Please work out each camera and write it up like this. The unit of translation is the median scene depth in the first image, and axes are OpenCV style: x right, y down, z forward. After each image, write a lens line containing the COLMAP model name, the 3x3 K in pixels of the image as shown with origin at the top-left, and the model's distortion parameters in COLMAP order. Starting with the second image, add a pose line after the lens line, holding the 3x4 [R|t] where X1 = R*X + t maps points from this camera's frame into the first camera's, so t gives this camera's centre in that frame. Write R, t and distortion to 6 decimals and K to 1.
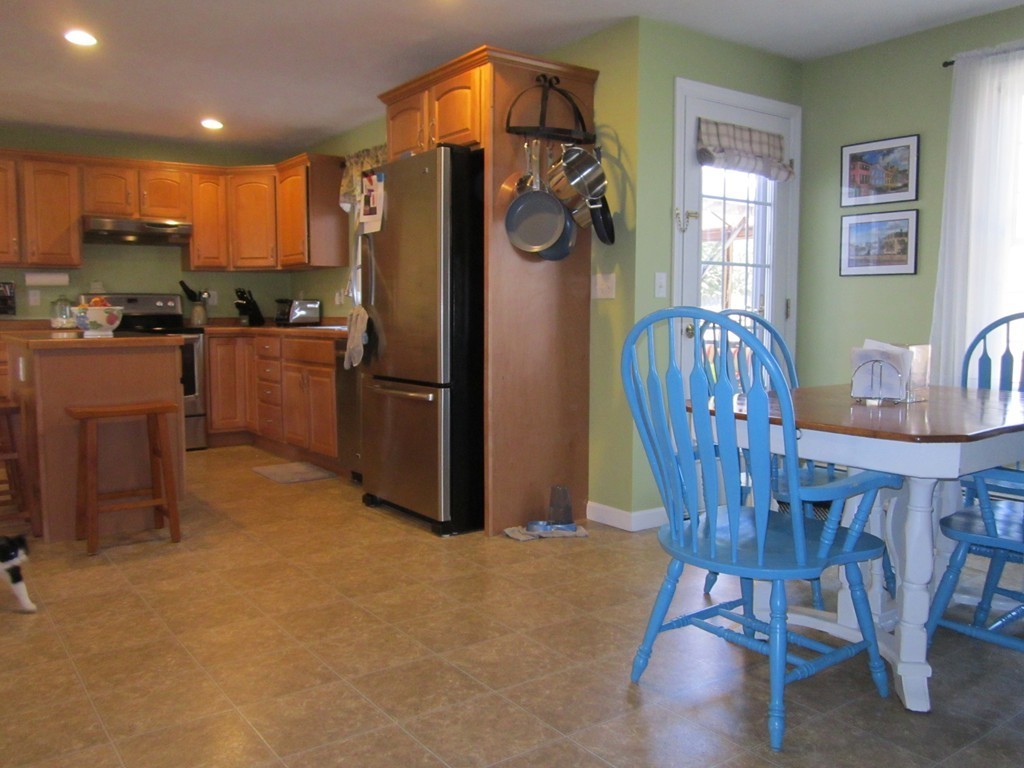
lens RADIAL K [[851.0, 0, 514.5], [0, 851.0, 382.9], [0, 0, 1]] dist [-0.048826, 0.020195]
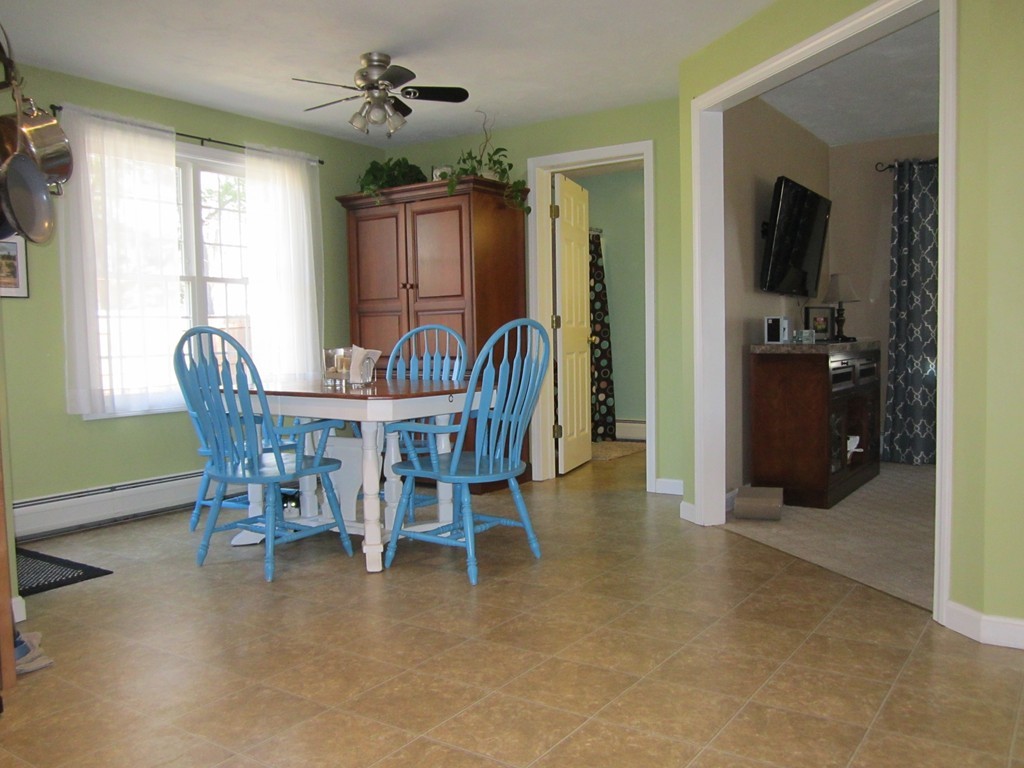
lens RADIAL K [[851.0, 0, 514.8], [0, 851.0, 386.5], [0, 0, 1]] dist [-0.048826, 0.020195]
pose [[-0.343445, -0.041639, 0.938249, -0.649014], [0.107744, 0.990674, 0.083405, -0.041097], [-0.932972, 0.129736, -0.335755, 0.757216]]
